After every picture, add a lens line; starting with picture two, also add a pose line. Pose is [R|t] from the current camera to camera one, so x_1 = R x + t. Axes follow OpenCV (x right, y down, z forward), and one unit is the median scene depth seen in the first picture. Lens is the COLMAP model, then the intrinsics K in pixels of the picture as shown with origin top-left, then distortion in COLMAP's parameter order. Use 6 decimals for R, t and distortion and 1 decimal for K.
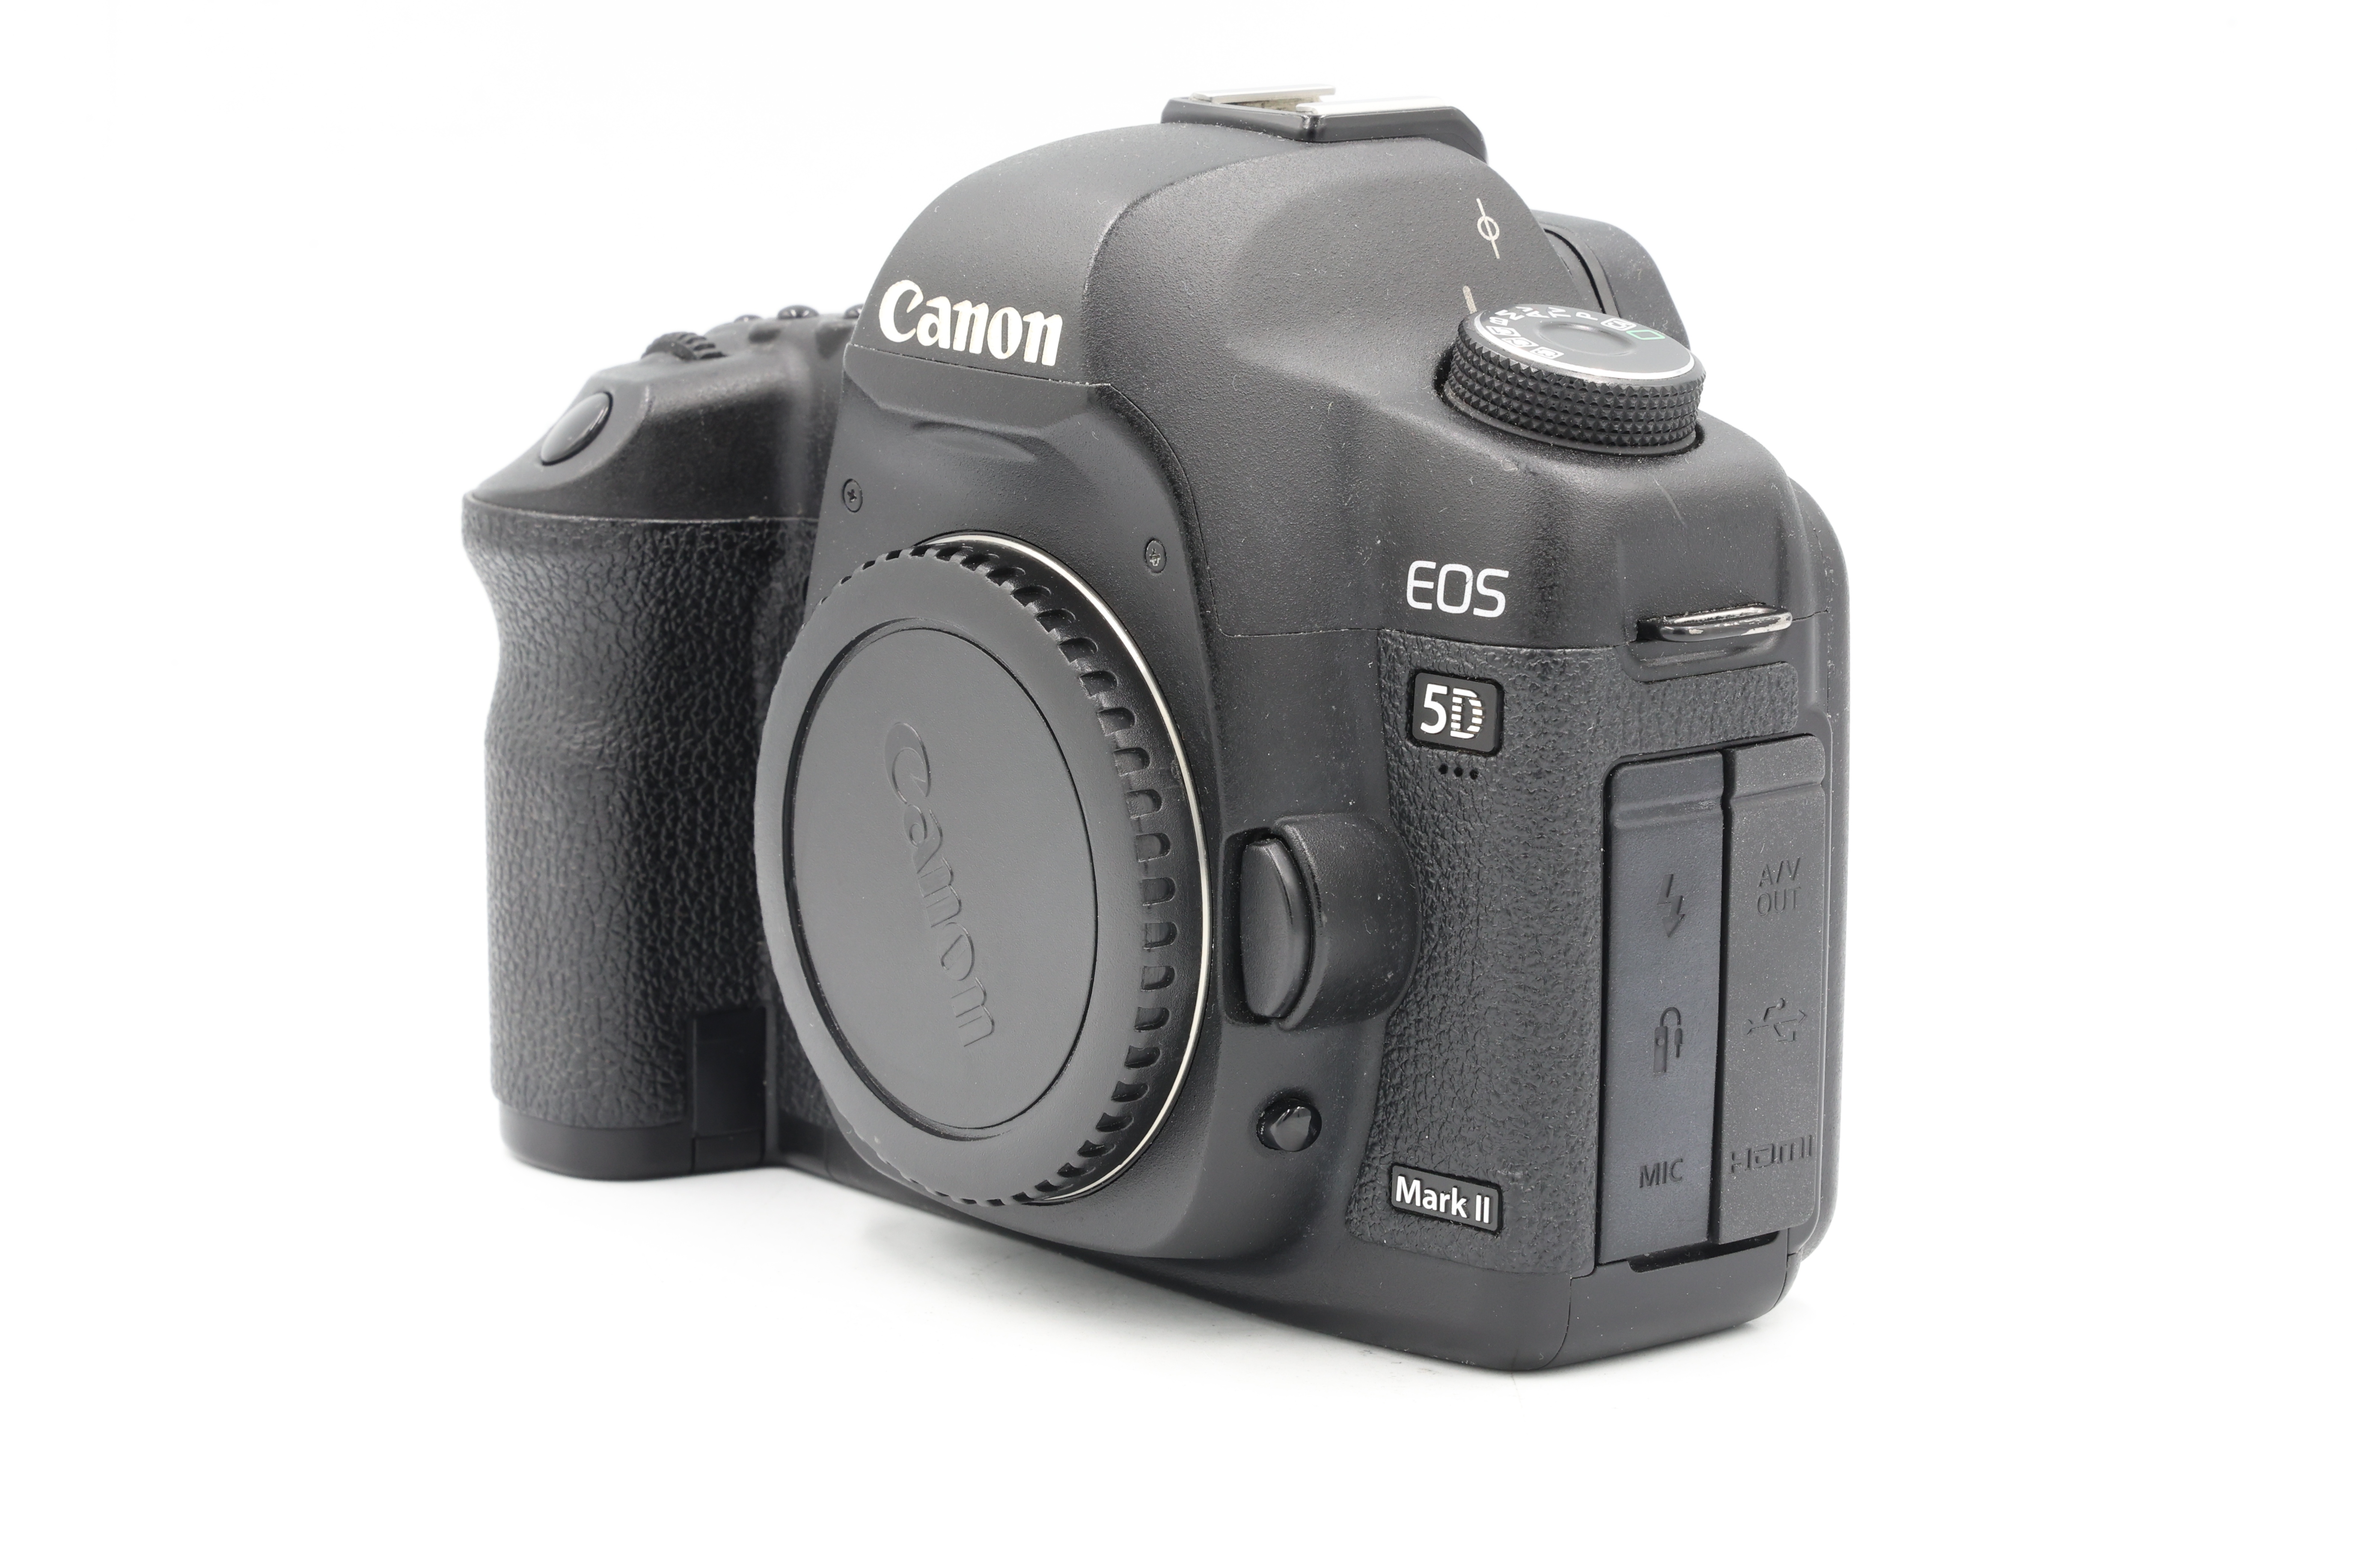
lens RADIAL K [[6951.7, 0, 1178.5], [0, 6951.7, 784.0], [0, 0, 1]] dist [0.711395, -0.386809]
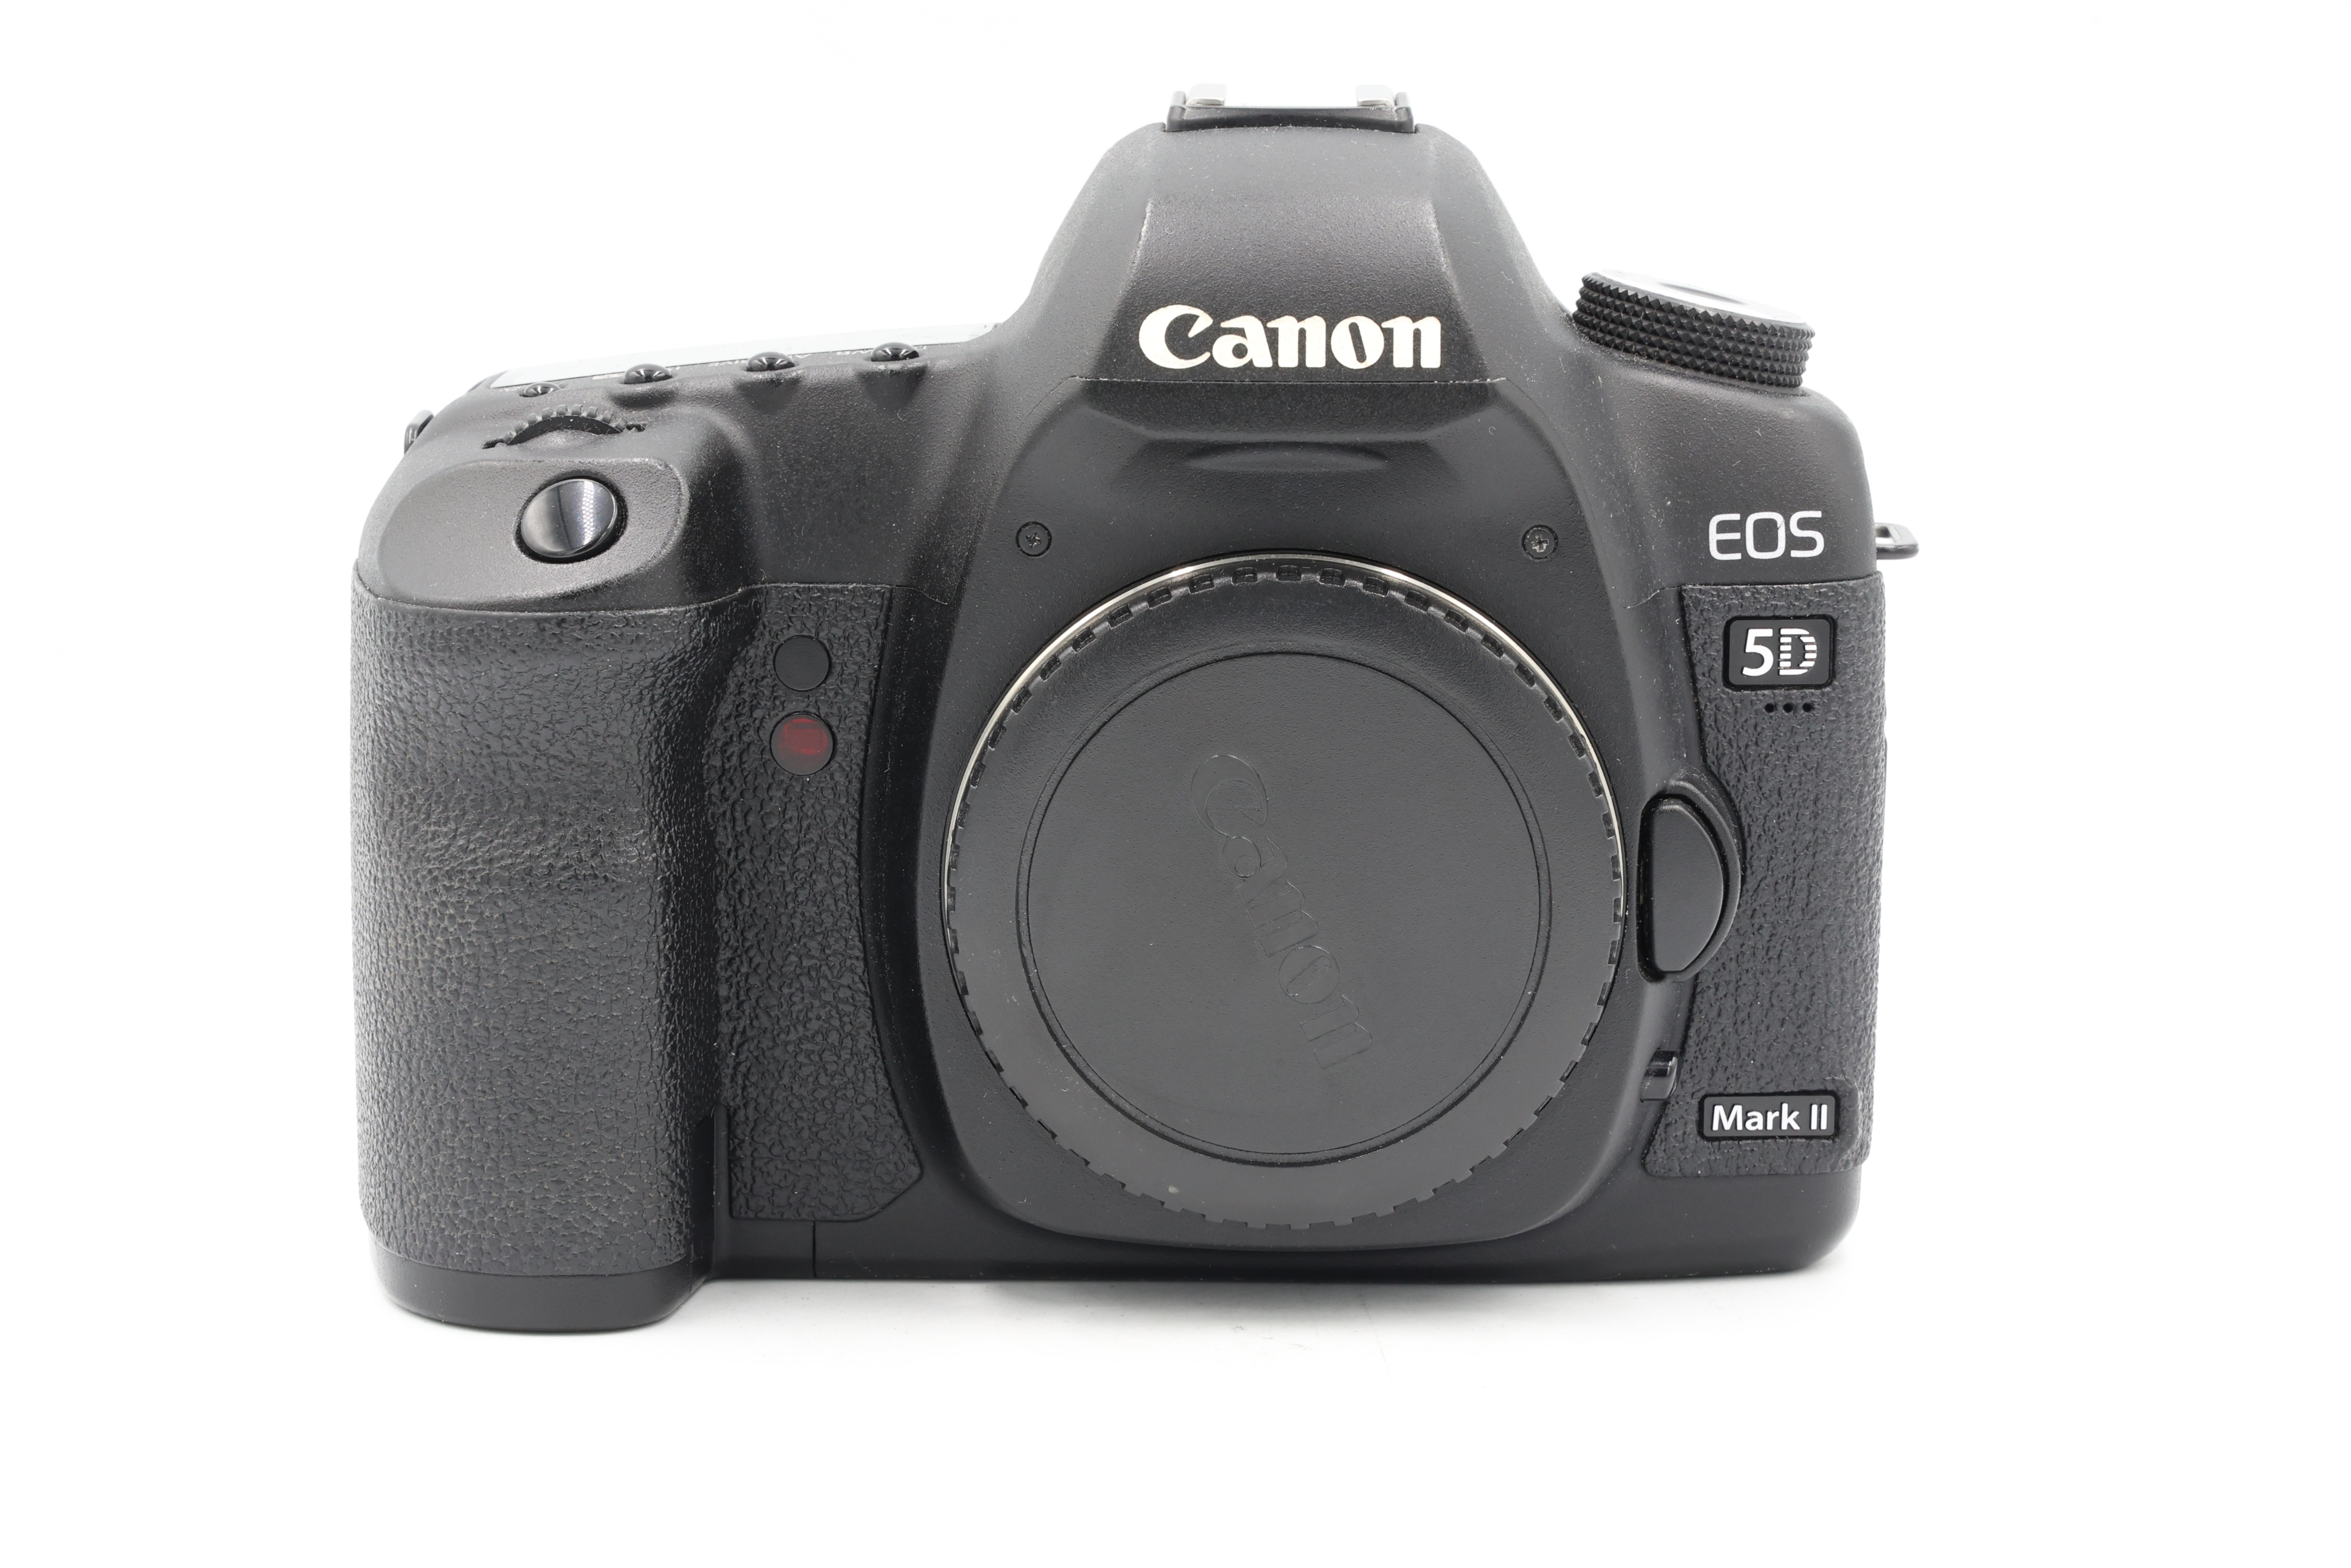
lens RADIAL K [[6934.7, 0, 1175.5], [0, 6934.7, 784.0], [0, 0, 1]] dist [0.711395, -0.386809]
pose [[0.624662, -0.143963, 0.767511, -0.823412], [0.140965, 0.987501, 0.070499, -0.077286], [-0.768067, 0.064154, 0.637148, 0.399073]]
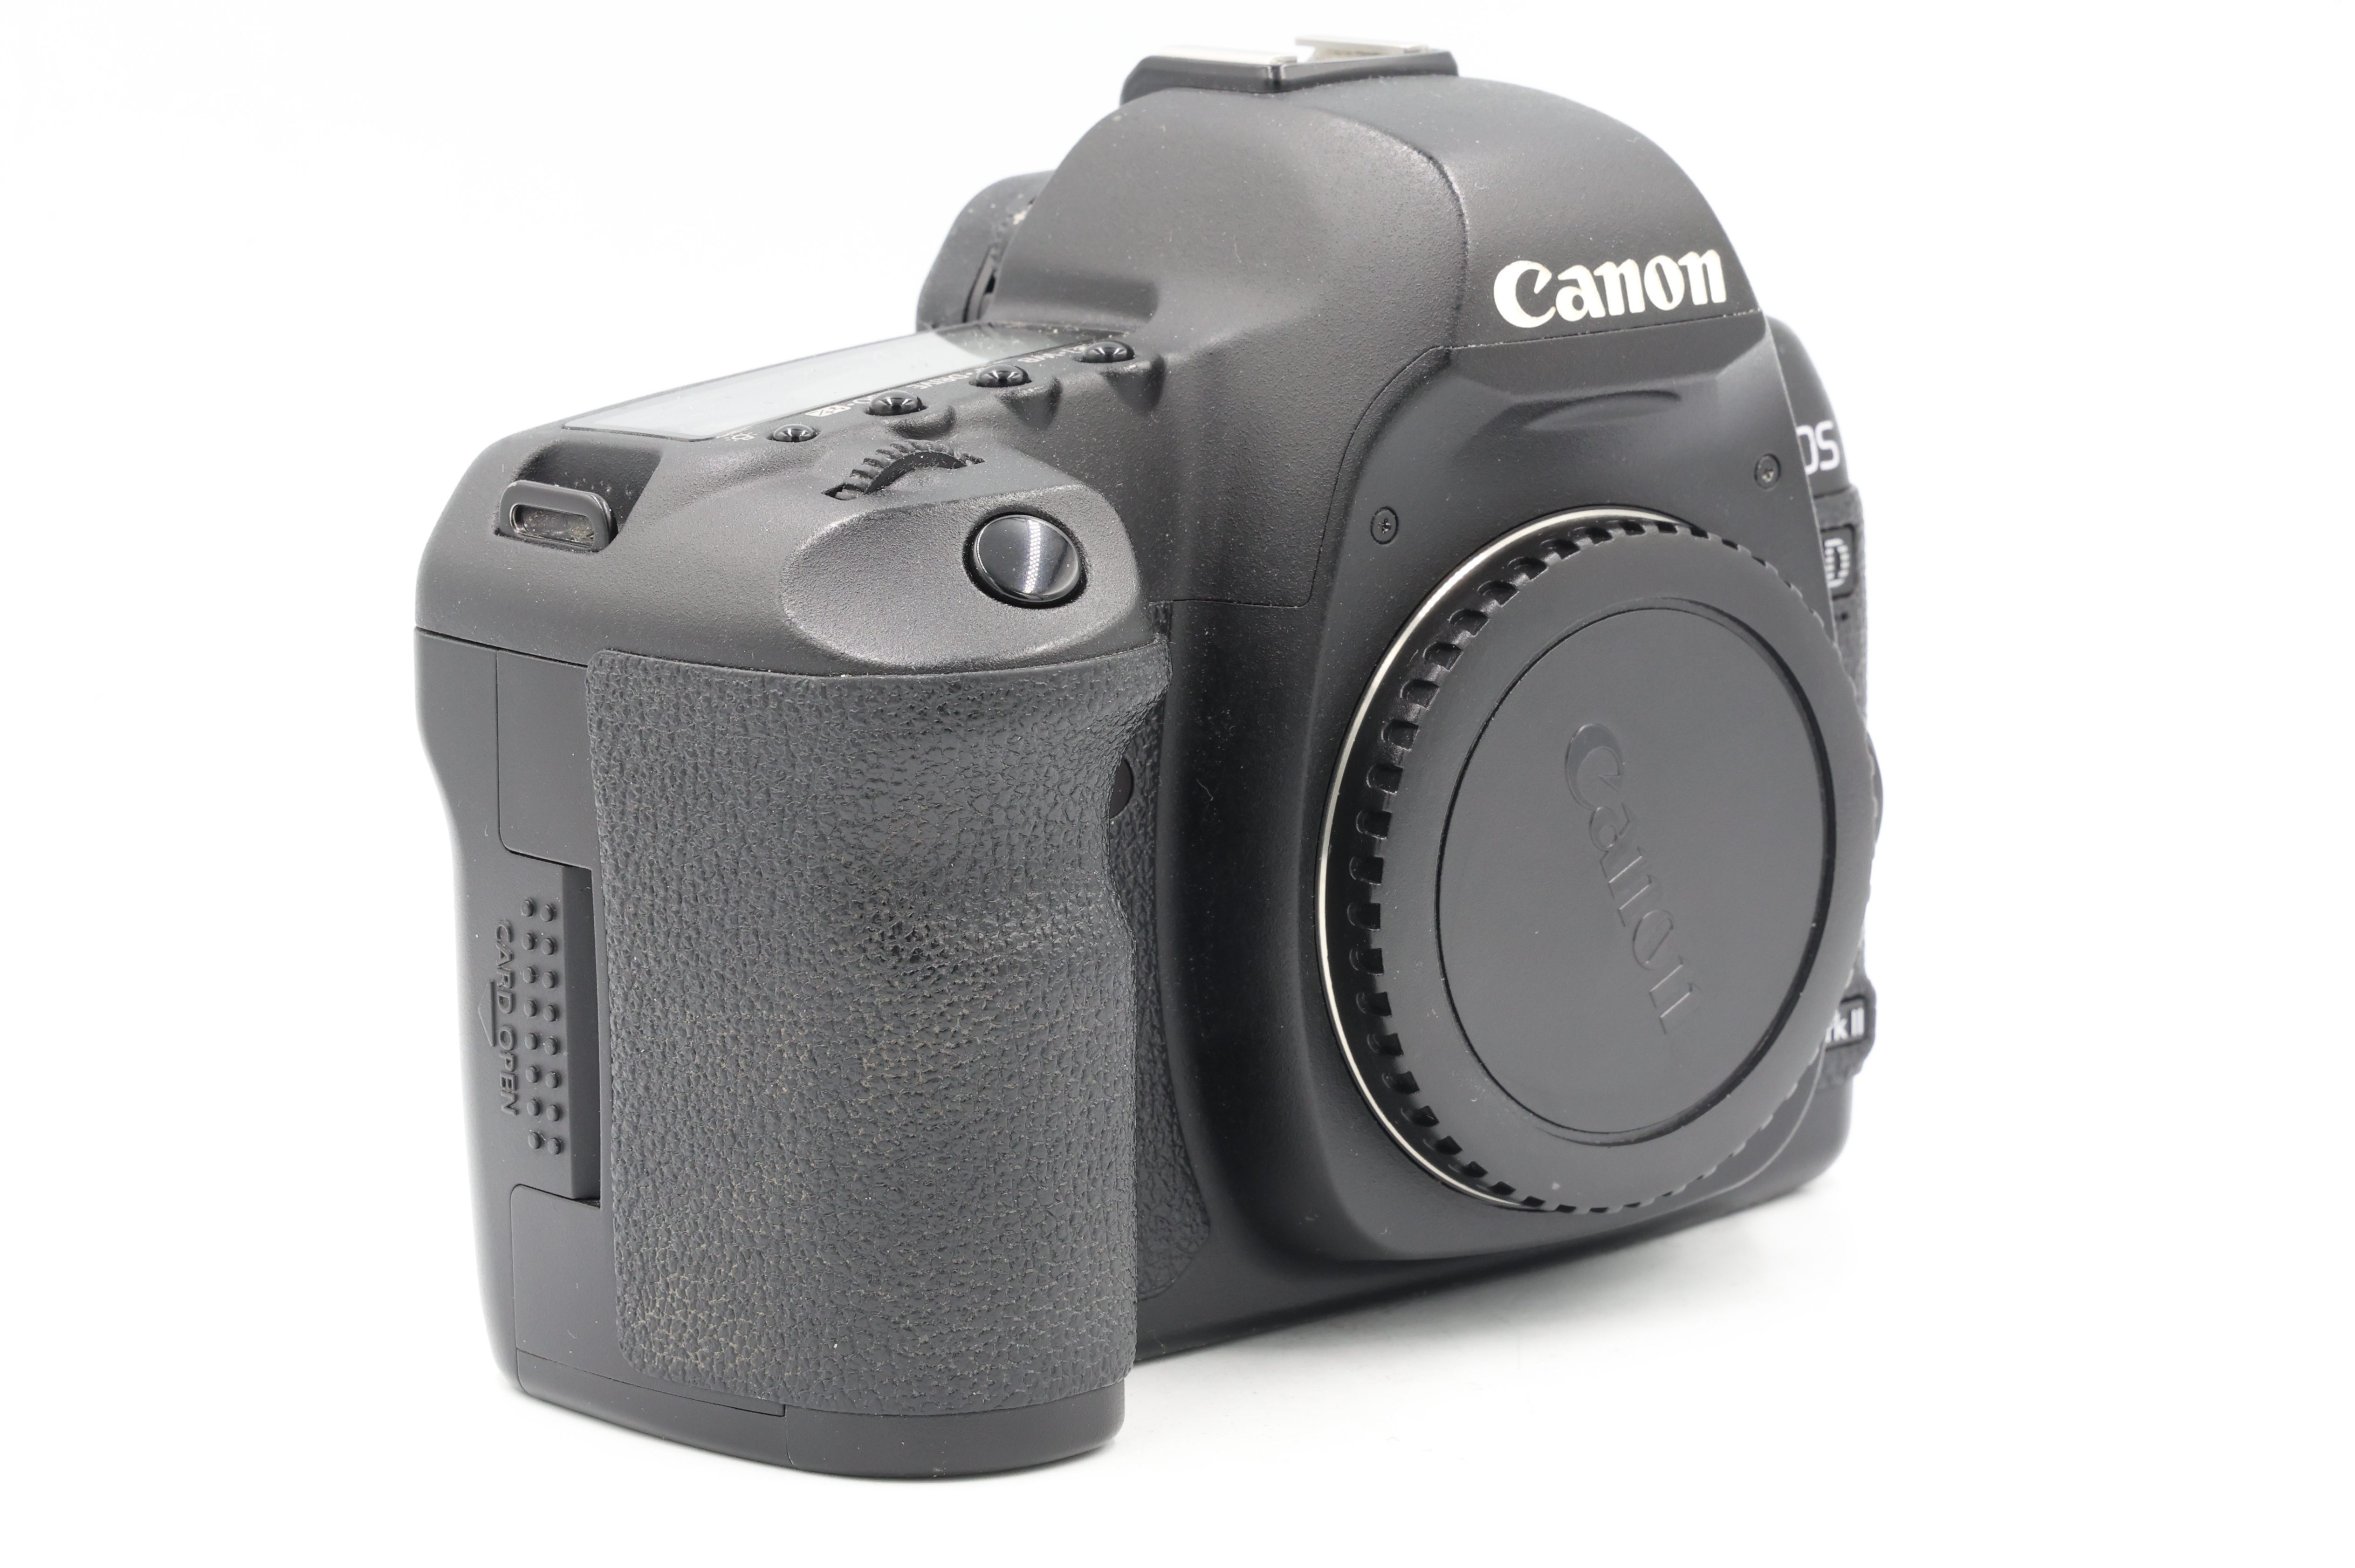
lens RADIAL K [[6945.6, 0, 1177.5], [0, 6945.6, 784.0], [0, 0, 1]] dist [0.711395, -0.386809]
pose [[-0.034380, -0.185987, 0.981951, -0.996399], [0.195363, 0.962326, 0.189110, -0.196487], [-0.980128, 0.198338, 0.003250, 1.093433]]
